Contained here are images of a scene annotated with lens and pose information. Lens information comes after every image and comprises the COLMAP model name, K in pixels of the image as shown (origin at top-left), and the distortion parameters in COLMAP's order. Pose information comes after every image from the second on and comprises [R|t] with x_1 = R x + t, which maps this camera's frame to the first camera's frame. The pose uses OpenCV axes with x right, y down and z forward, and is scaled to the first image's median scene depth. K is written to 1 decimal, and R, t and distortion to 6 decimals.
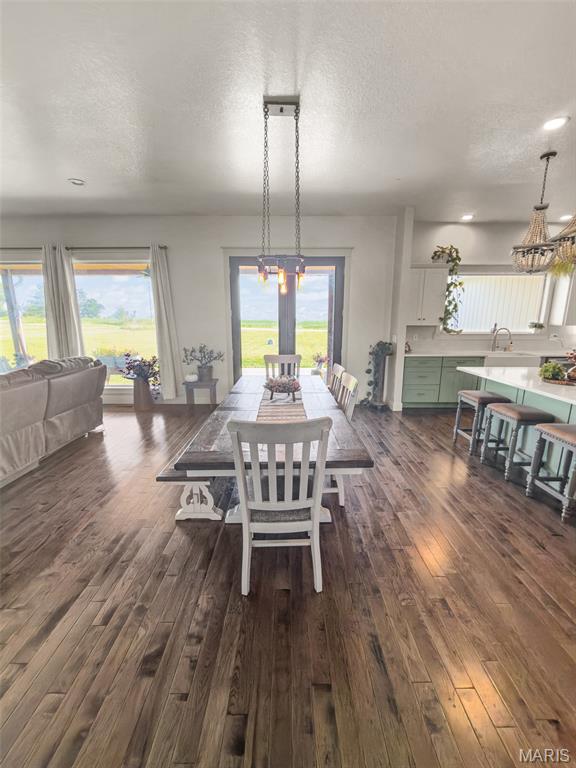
lens RADIAL K [[308.3, 0, 286.2], [0, 308.3, 384.0], [0, 0, 1]] dist [-0.001311, 0.000118]
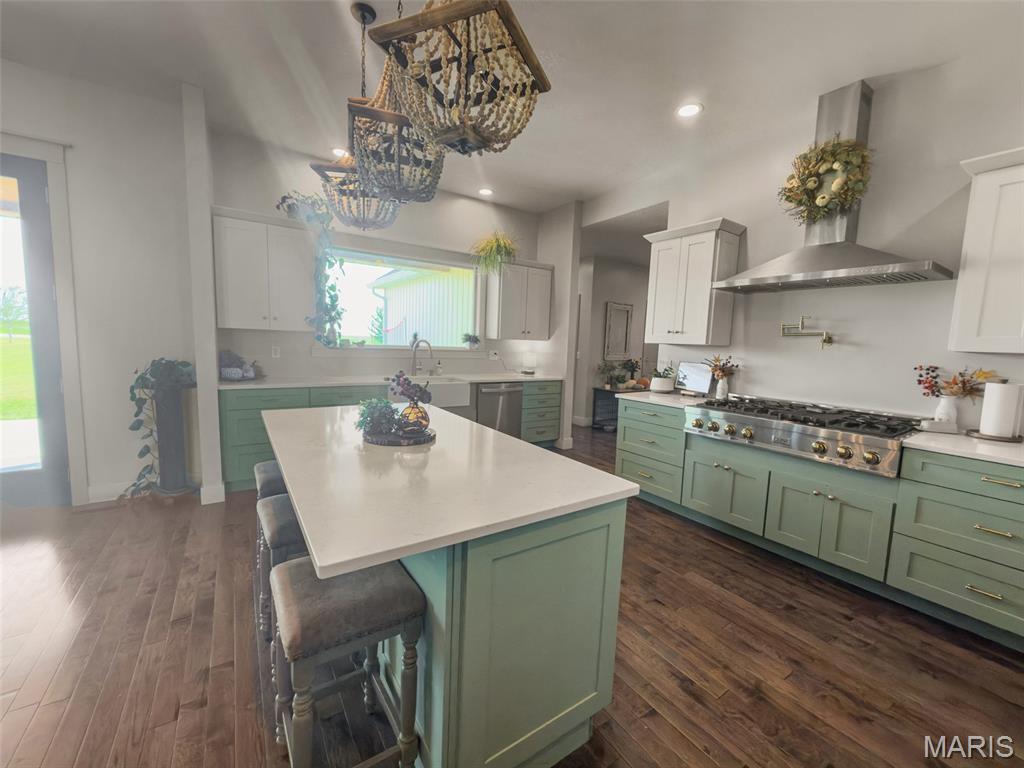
lens RADIAL K [[411.1, 0, 508.5], [0, 411.1, 381.6], [0, 0, 1]] dist [-0.001311, 0.000118]
pose [[0.830541, -0.024849, 0.556404, 0.373480], [0.080435, 0.993883, -0.075680, -0.015203], [-0.551119, 0.107610, 0.827459, 0.197663]]
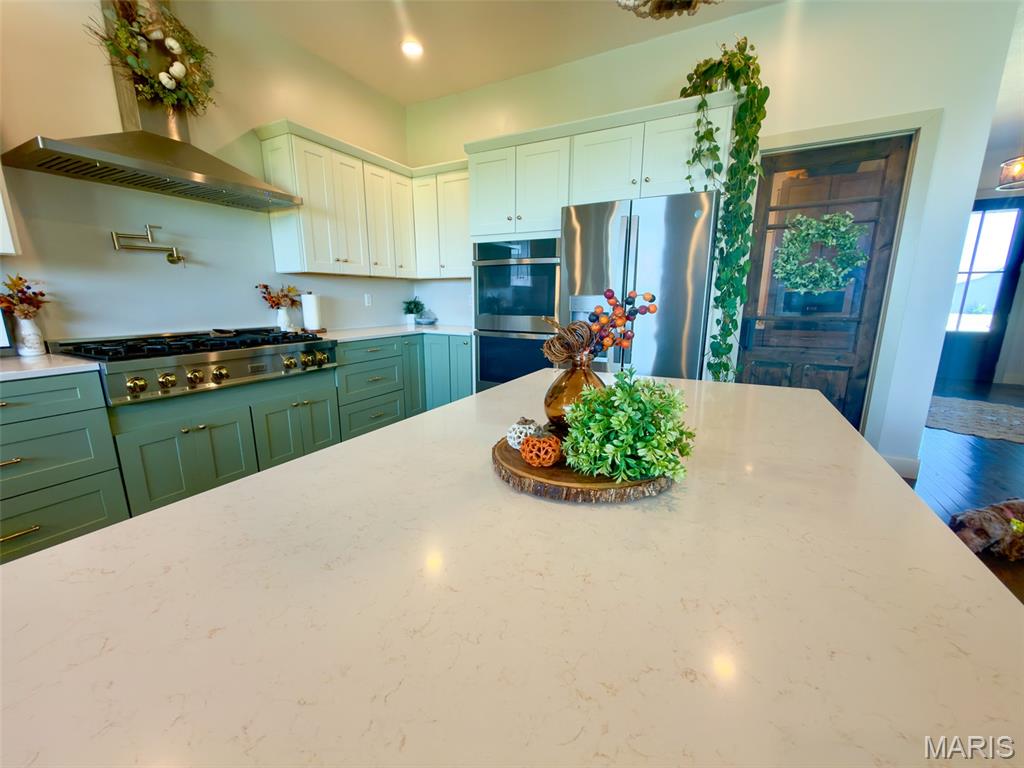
lens RADIAL K [[411.1, 0, 518.5], [0, 411.1, 385.2], [0, 0, 1]] dist [-0.001311, 0.000118]
pose [[-0.897555, -0.095870, 0.430353, 0.450374], [0.086830, 0.918523, 0.385716, -0.090018], [-0.432268, 0.383569, -0.816100, 0.680952]]
